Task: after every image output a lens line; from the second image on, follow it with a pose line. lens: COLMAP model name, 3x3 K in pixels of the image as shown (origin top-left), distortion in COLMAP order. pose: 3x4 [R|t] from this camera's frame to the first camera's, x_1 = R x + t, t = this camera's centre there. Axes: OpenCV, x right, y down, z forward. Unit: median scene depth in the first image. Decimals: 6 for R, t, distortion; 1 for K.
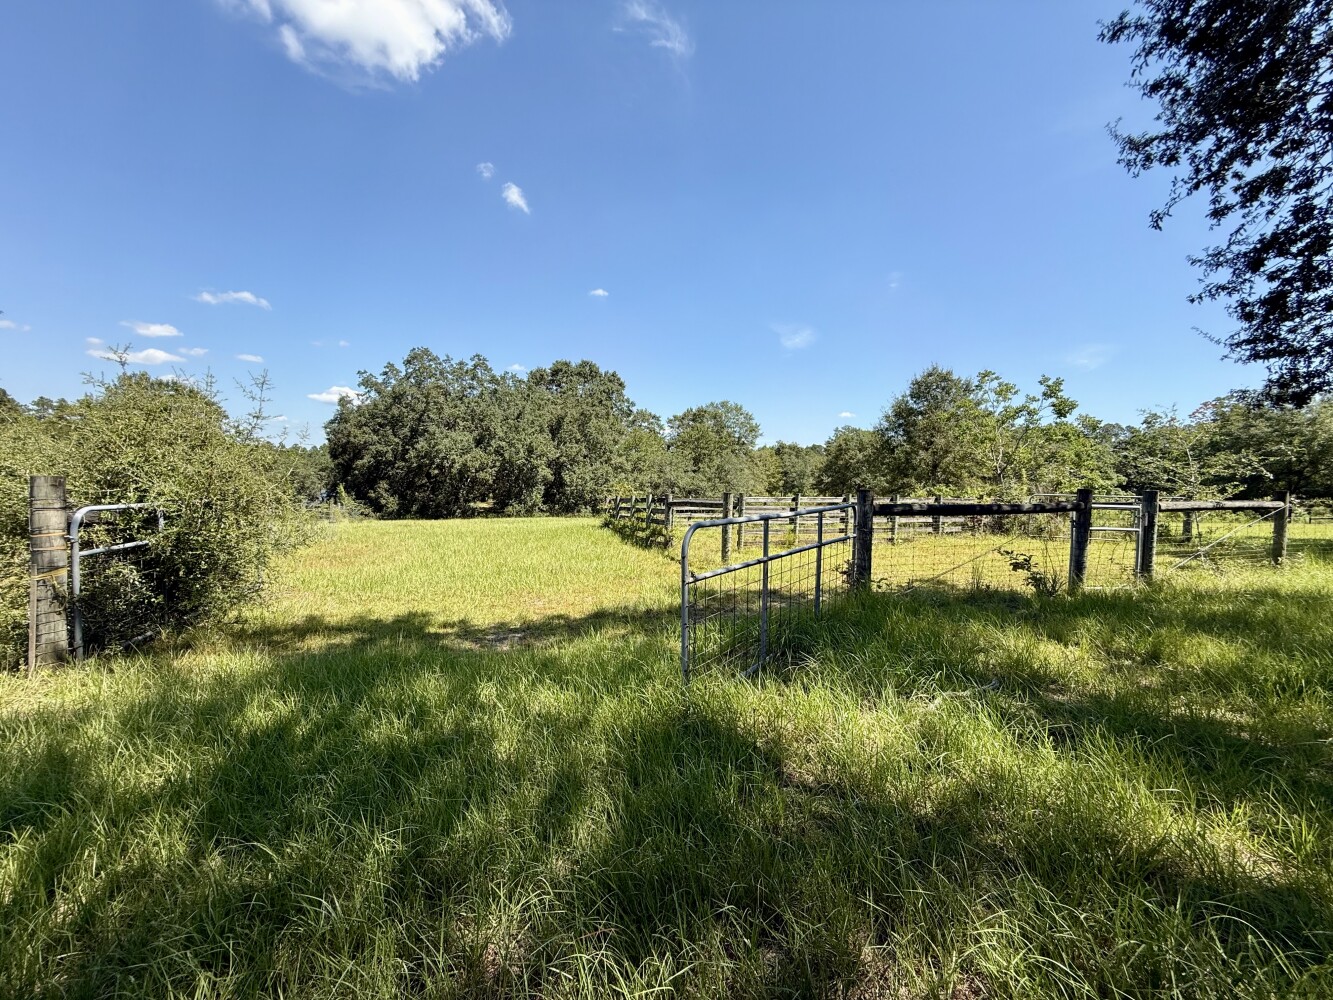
lens RADIAL K [[533.6, 0, 664.4], [0, 533.6, 500.3], [0, 0, 1]] dist [-0.001044, 0.000900]
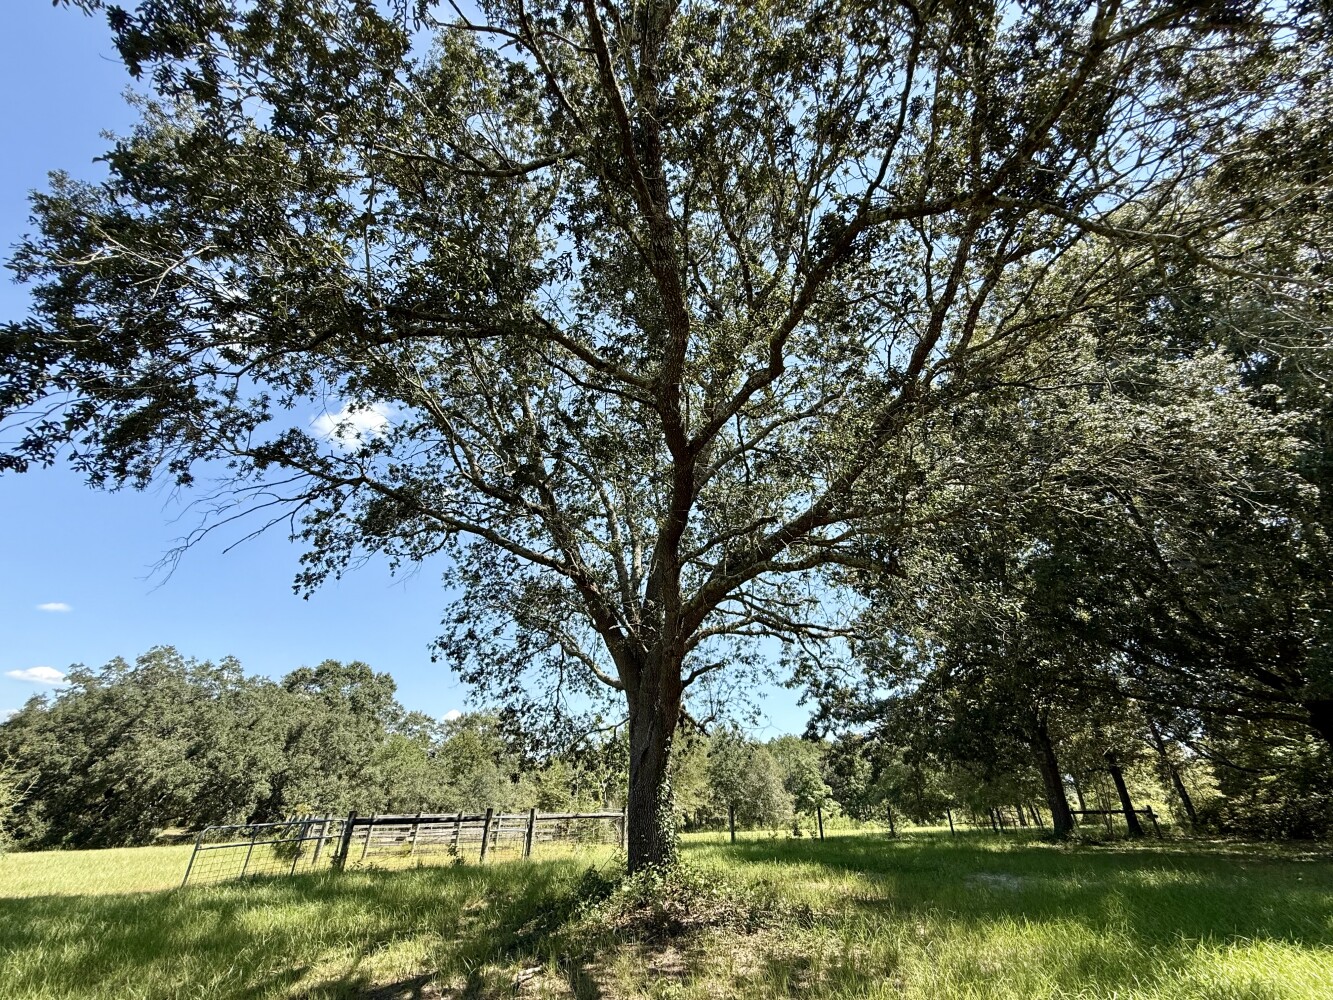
lens RADIAL K [[533.6, 0, 663.7], [0, 533.6, 505.2], [0, 0, 1]] dist [-0.001044, 0.000900]
pose [[0.947905, 0.145046, 0.283614, 0.108746], [0.017387, 0.865438, -0.500715, 0.000484], [-0.318077, 0.479562, 0.817831, -0.244762]]
